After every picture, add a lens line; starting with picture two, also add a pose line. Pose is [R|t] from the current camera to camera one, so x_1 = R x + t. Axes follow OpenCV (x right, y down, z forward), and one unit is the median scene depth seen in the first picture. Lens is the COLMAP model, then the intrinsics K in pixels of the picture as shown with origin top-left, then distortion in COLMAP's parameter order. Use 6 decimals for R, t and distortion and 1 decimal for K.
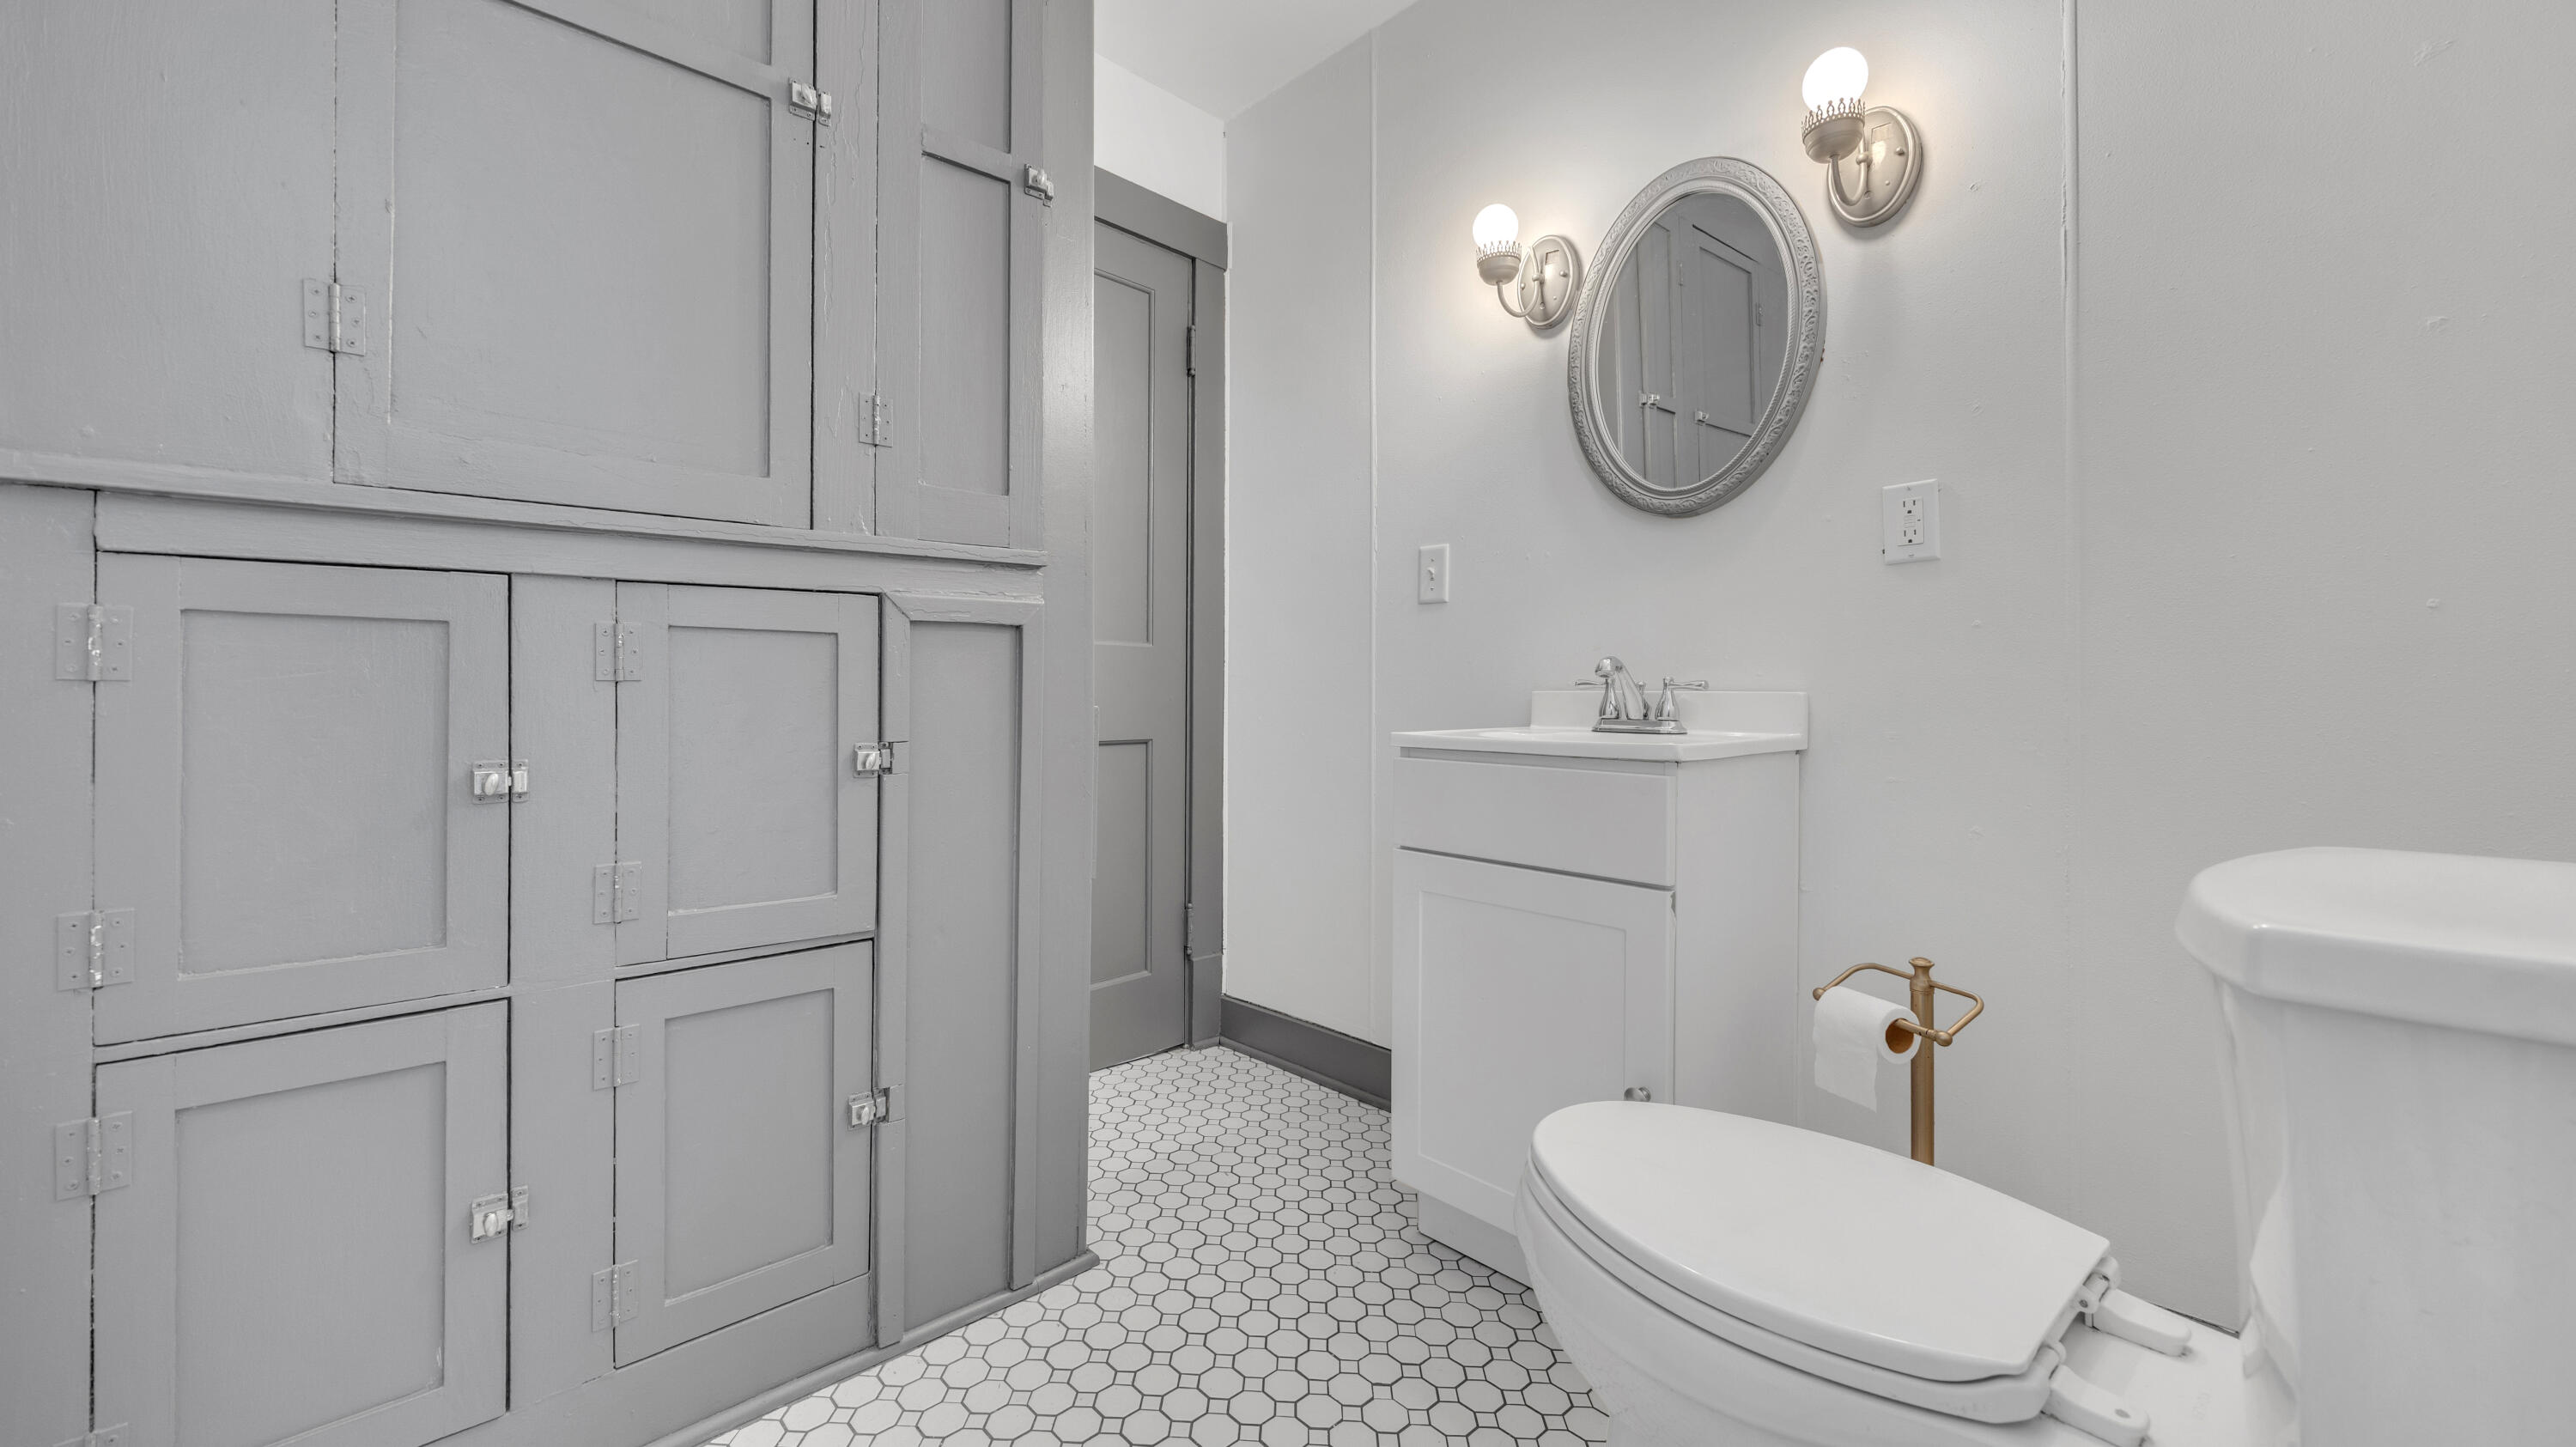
lens RADIAL K [[1008.7, 0, 1289.1], [0, 1008.7, 698.5], [0, 0, 1]] dist [-0.000424, 0.000035]
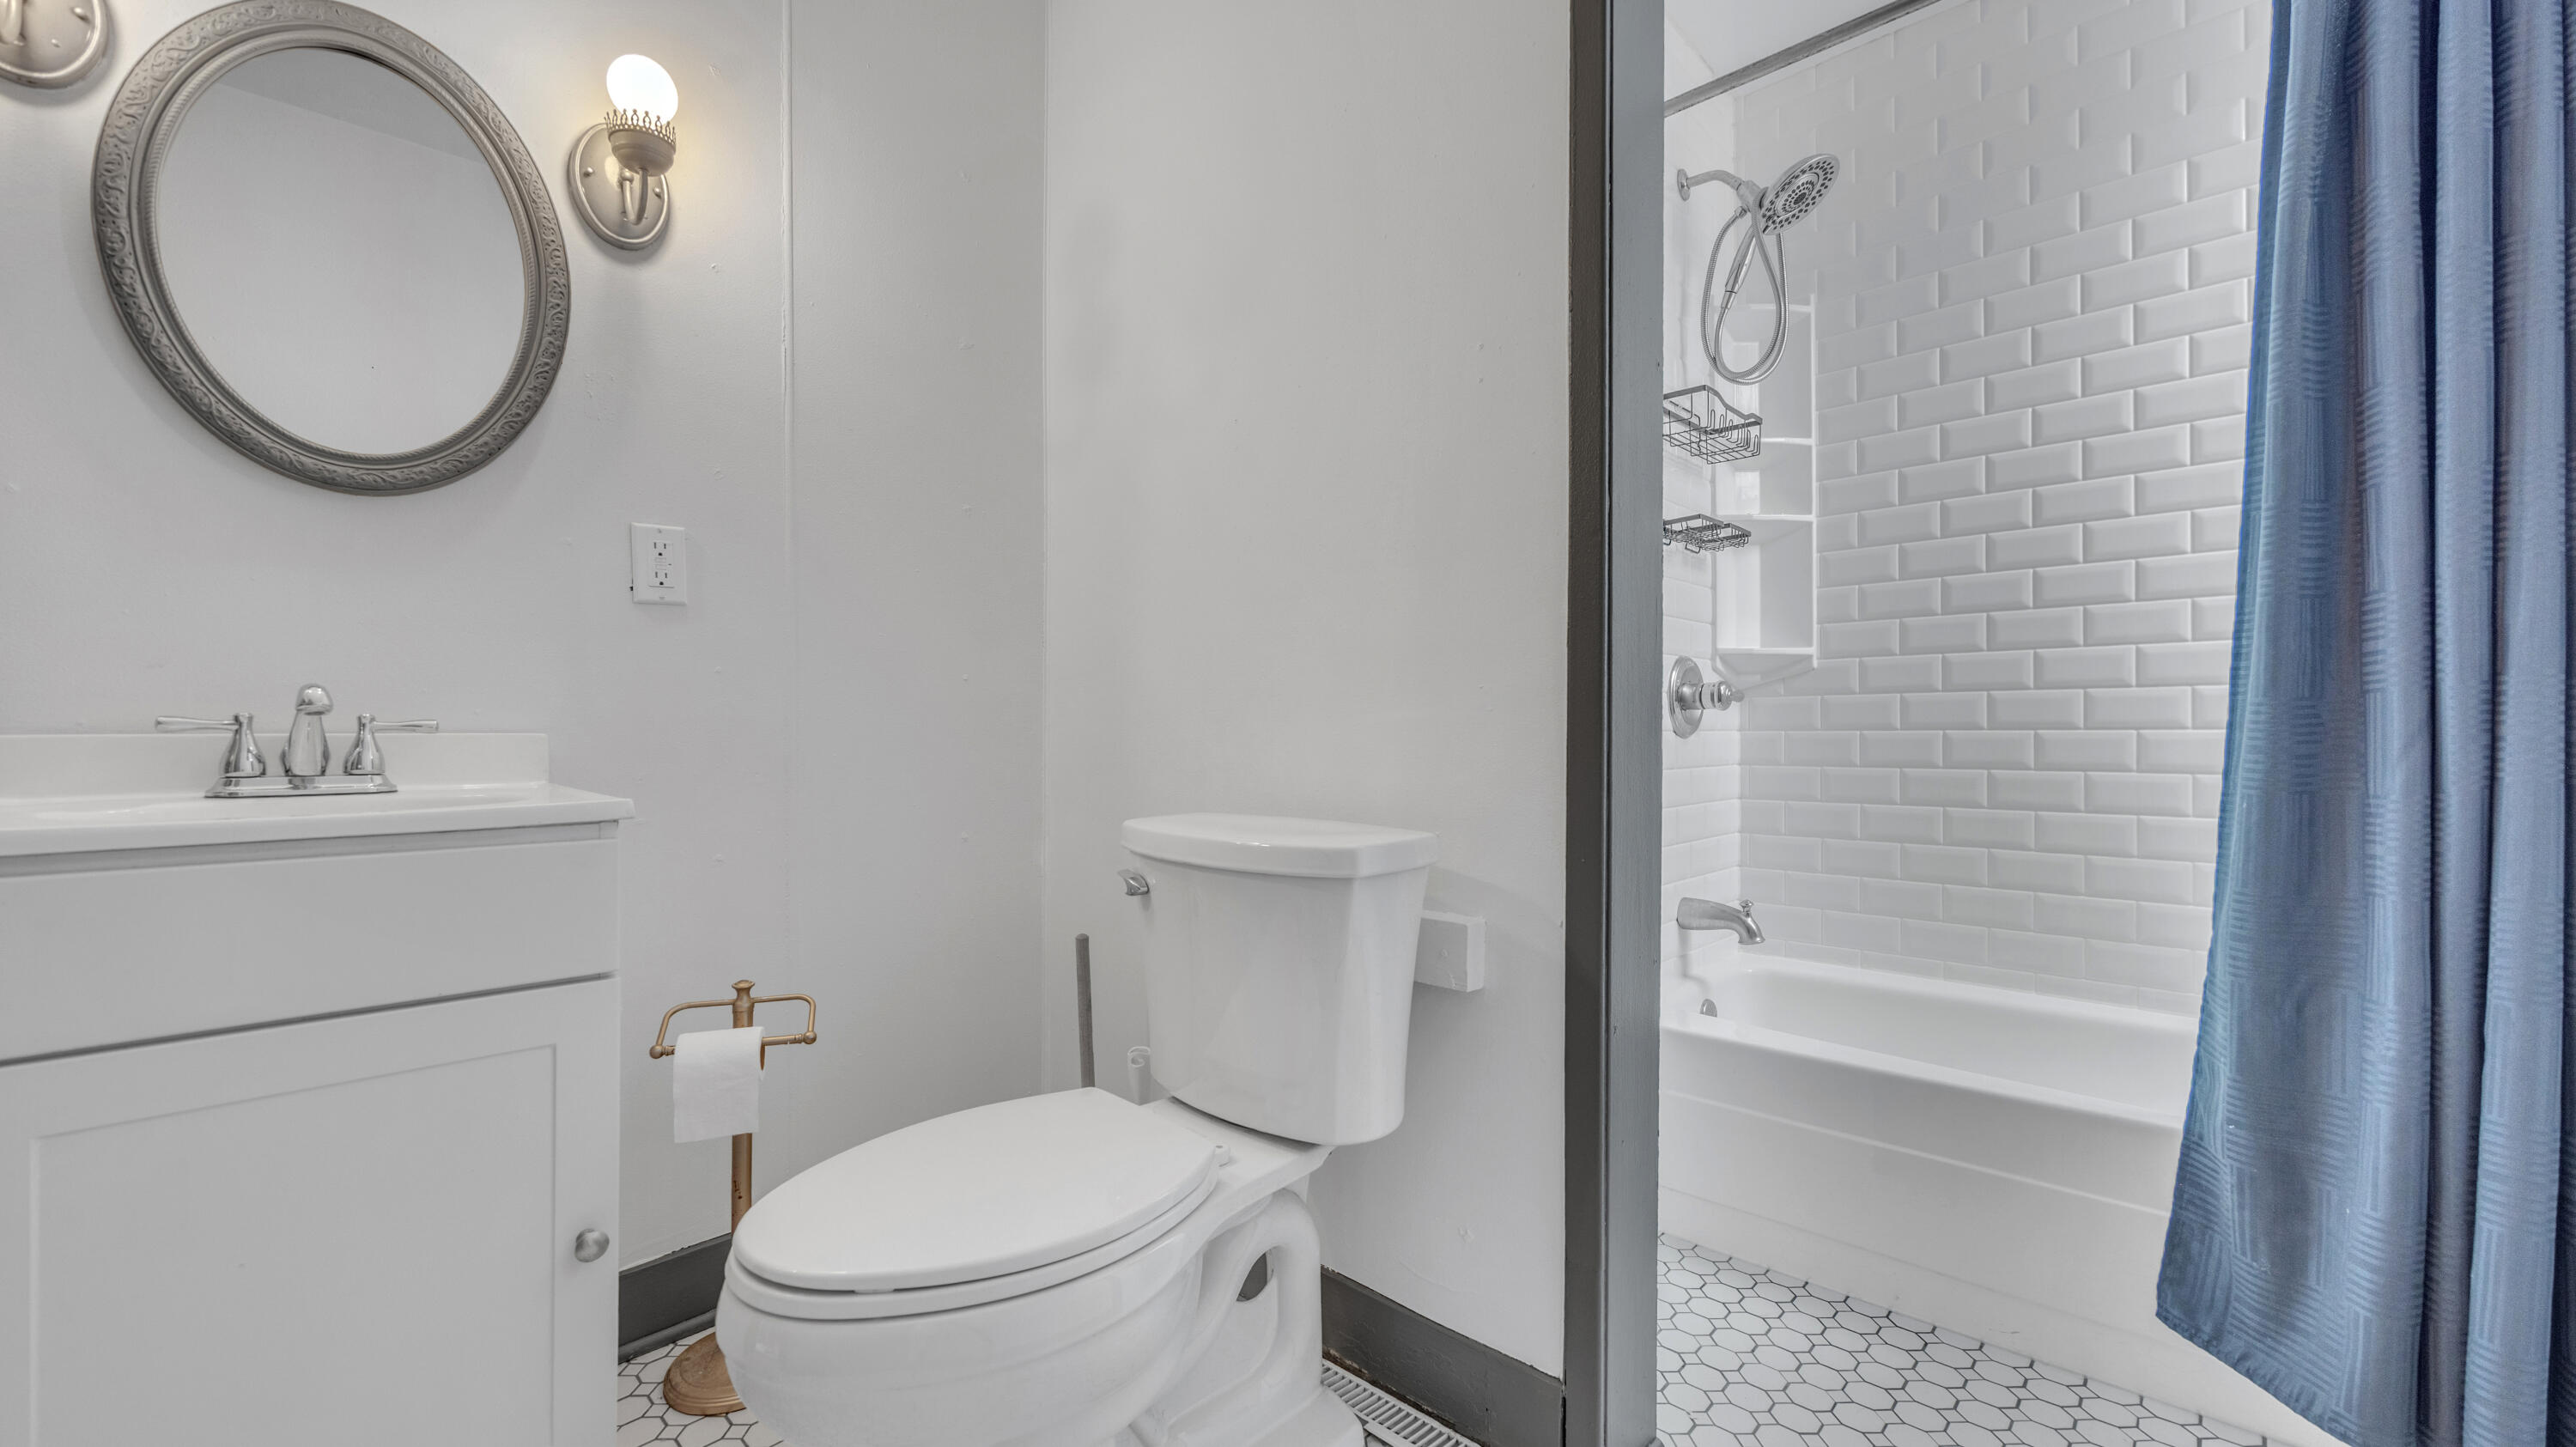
lens RADIAL K [[1008.7, 0, 1289.4], [0, 1008.7, 731.4], [0, 0, 1]] dist [-0.000424, 0.000035]
pose [[-0.055293, -0.005100, 0.998457, -0.425417], [0.008356, 0.999950, 0.005570, -0.008019], [-0.998435, 0.008651, -0.055247, 0.427124]]
